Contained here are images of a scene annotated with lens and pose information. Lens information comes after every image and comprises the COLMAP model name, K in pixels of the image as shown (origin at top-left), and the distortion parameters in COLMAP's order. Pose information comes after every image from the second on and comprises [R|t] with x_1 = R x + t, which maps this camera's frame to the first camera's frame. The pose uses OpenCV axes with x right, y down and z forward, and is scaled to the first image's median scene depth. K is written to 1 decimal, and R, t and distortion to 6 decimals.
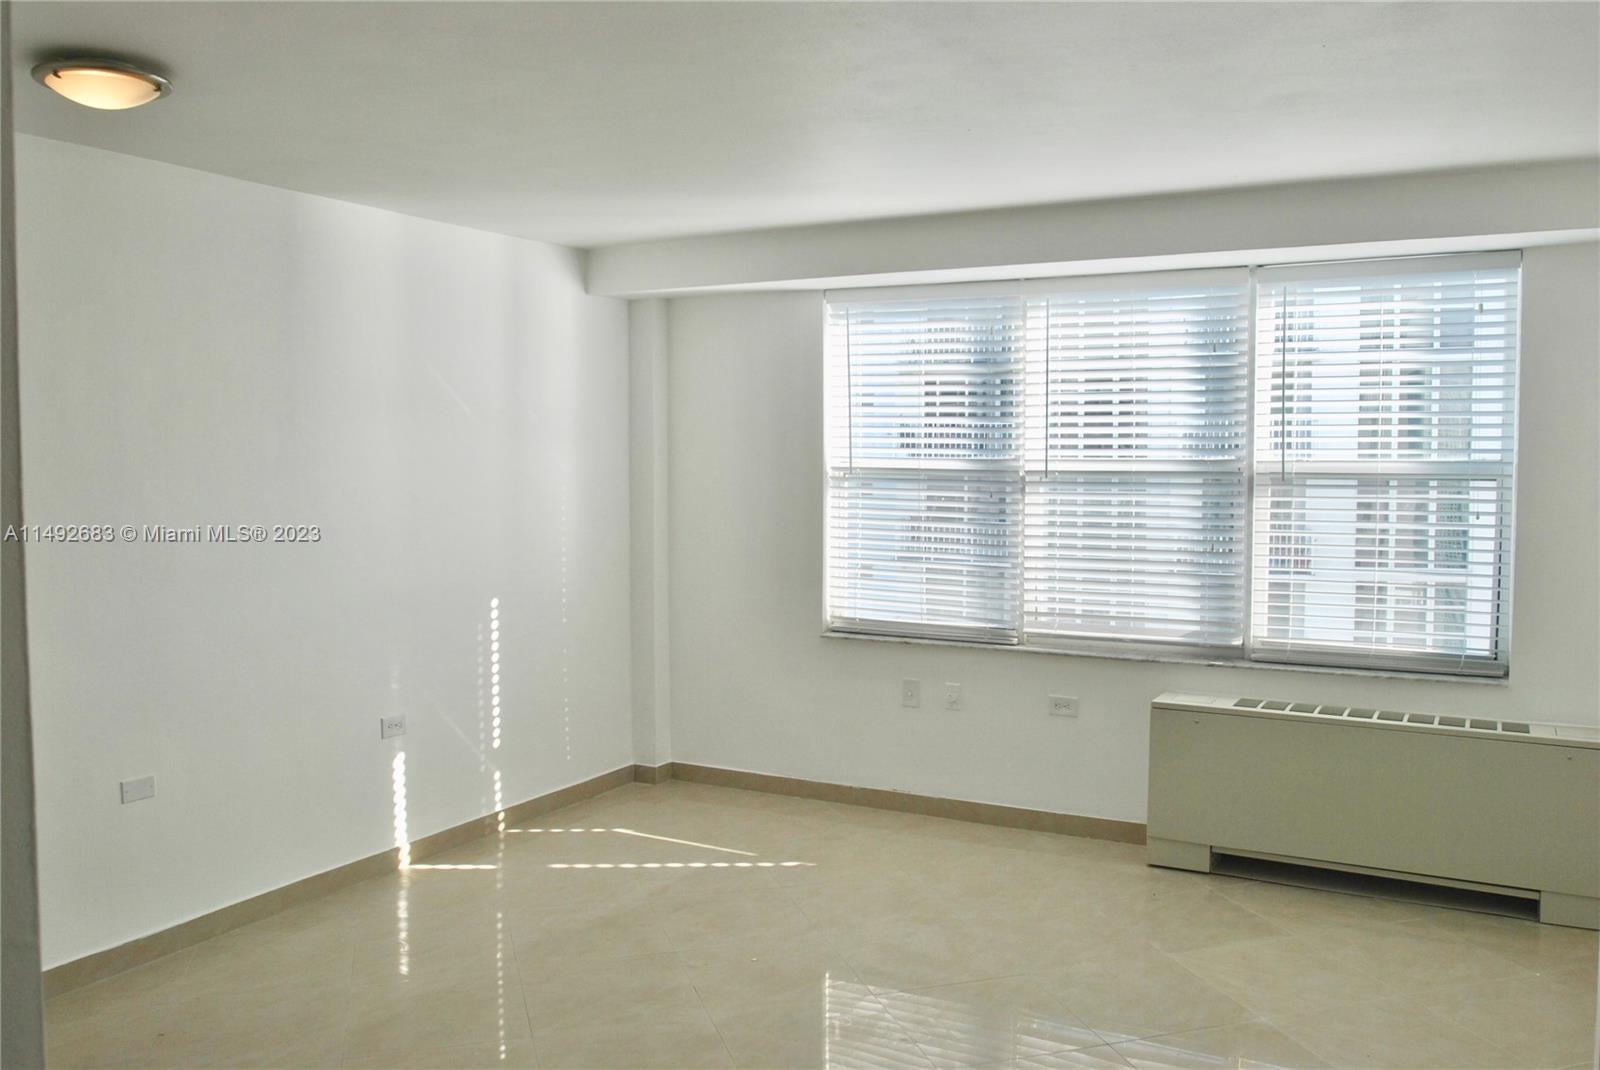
lens RADIAL K [[1295.6, 0, 802.3], [0, 1295.6, 529.7], [0, 0, 1]] dist [-0.061661, 0.025950]
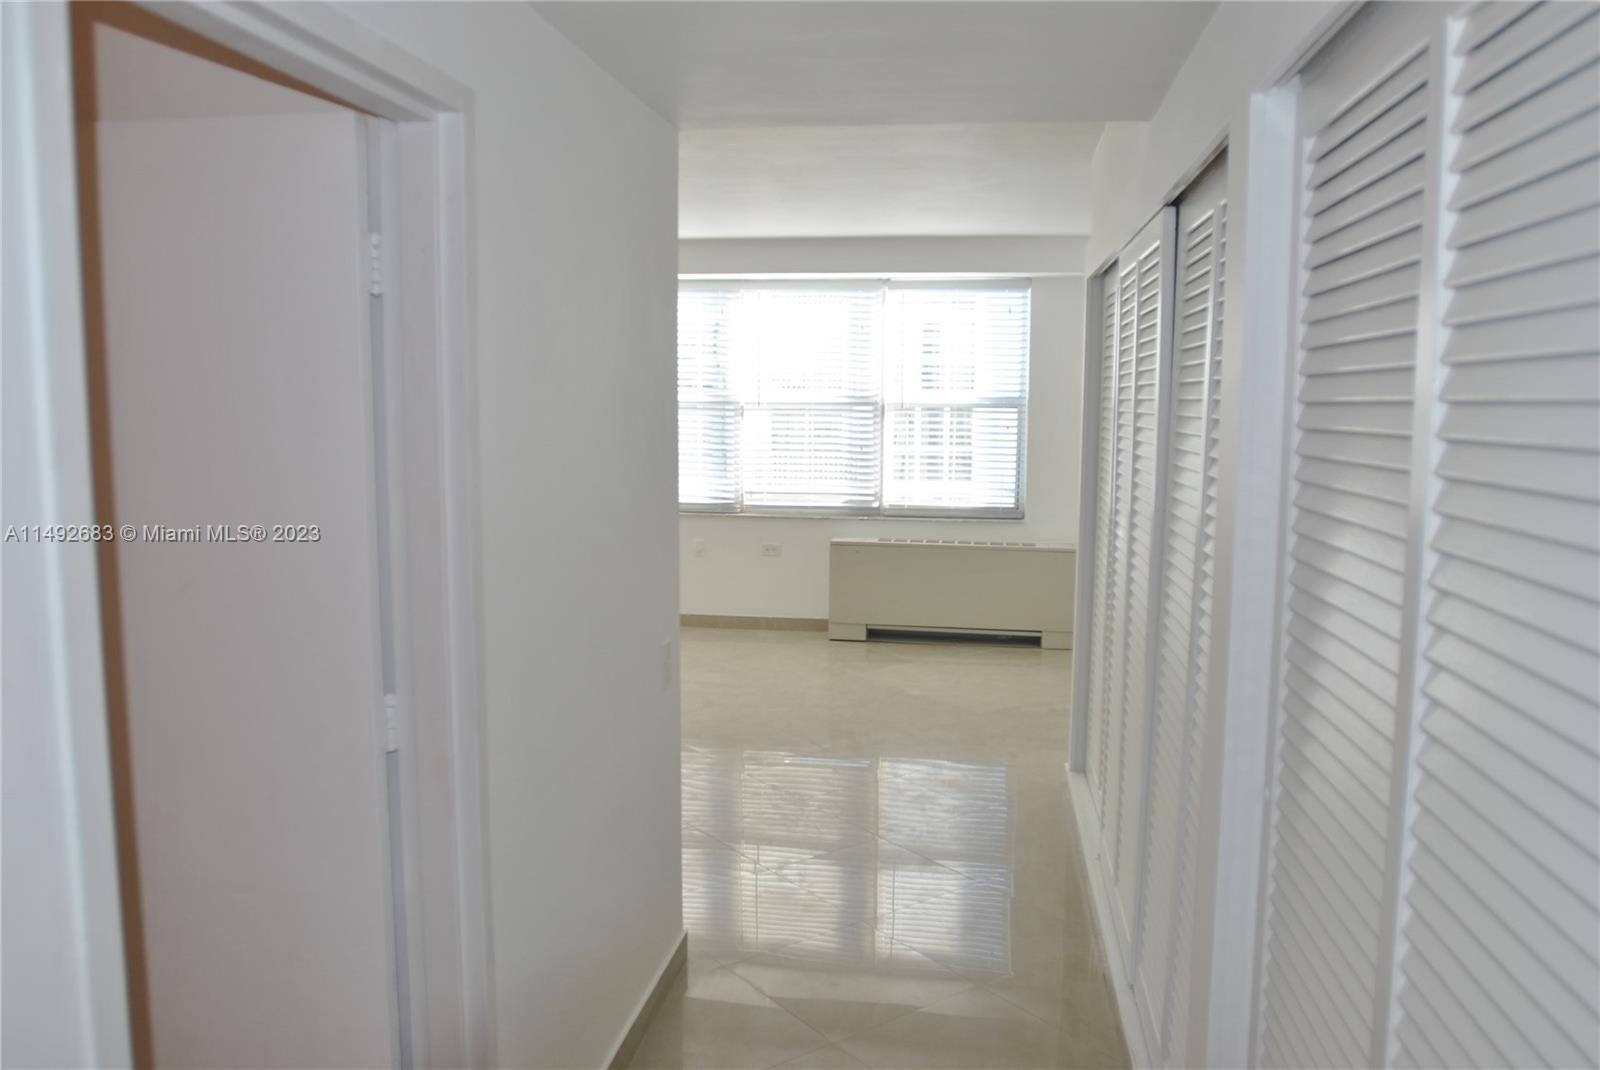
lens RADIAL K [[1201.7, 0, 802.0], [0, 1201.7, 533.8], [0, 0, 1]] dist [-0.080452, 0.013183]
pose [[0.941304, -0.033617, 0.335883, -0.277530], [0.012654, 0.997843, 0.064409, 0.022964], [-0.337323, -0.056378, 0.939699, -0.434576]]
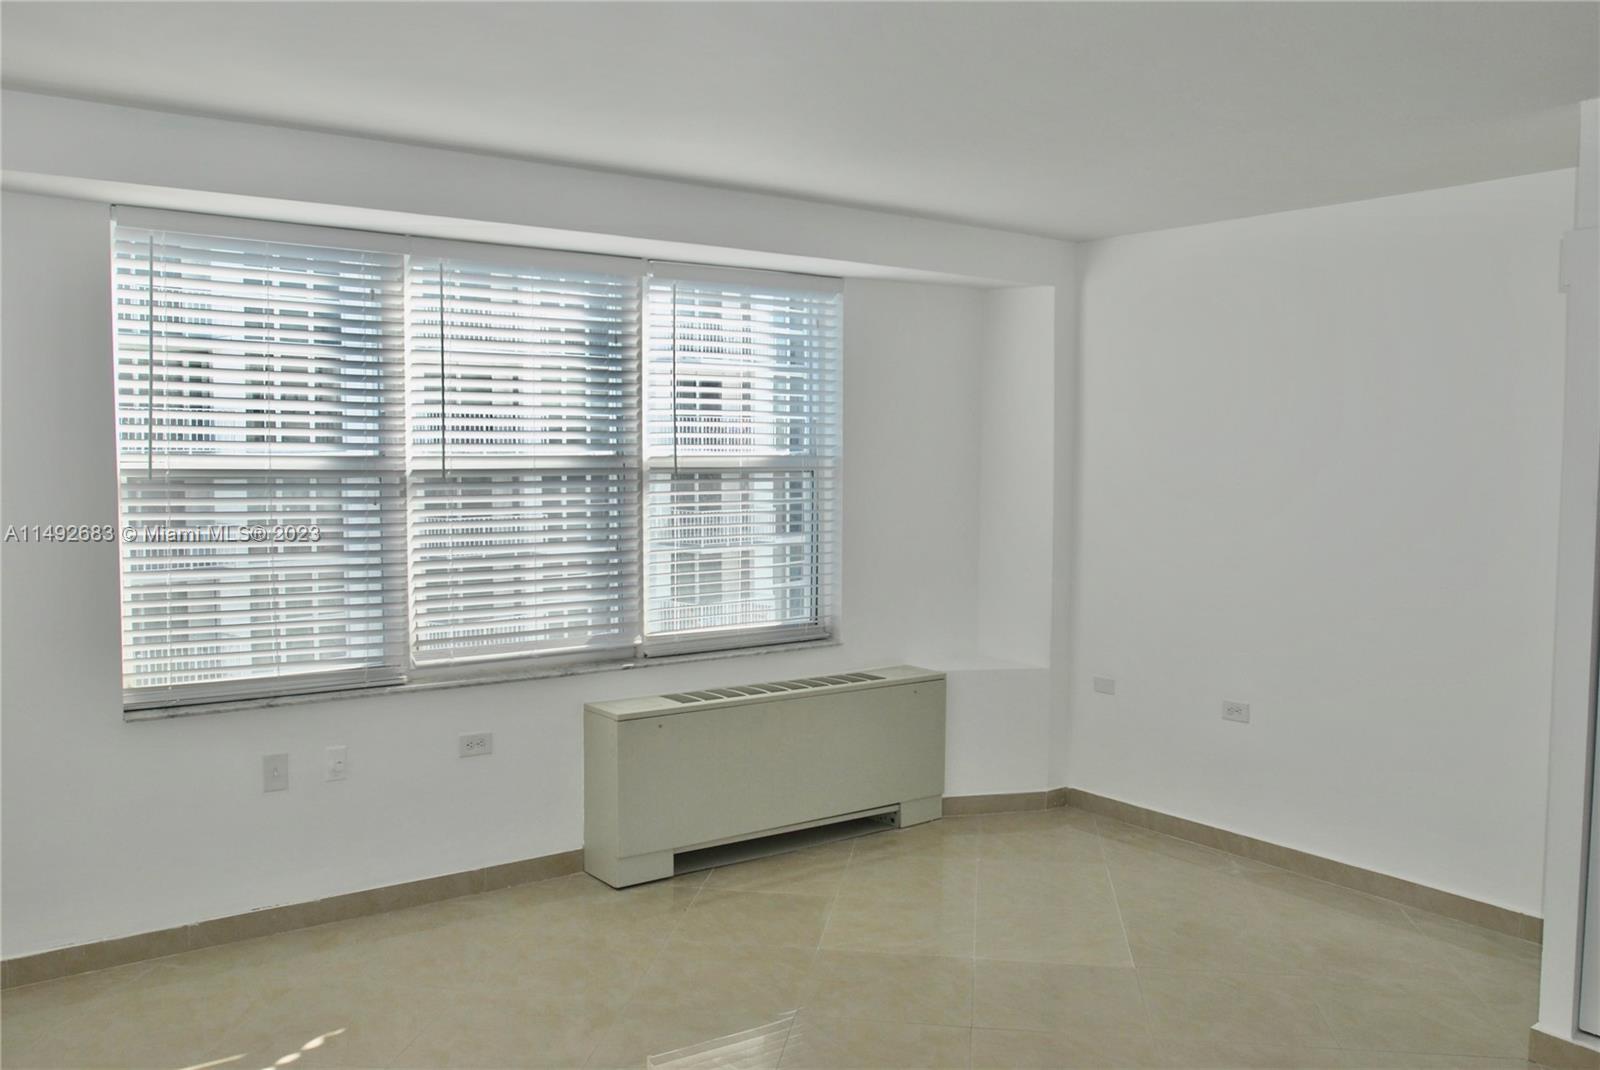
lens RADIAL K [[1295.6, 0, 804.8], [0, 1295.6, 542.7], [0, 0, 1]] dist [-0.061661, 0.025950]
pose [[0.420542, -0.062355, 0.905128, -0.500109], [0.049594, 0.997724, 0.045691, -0.026602], [-0.905917, 0.025674, 0.422677, 0.467083]]
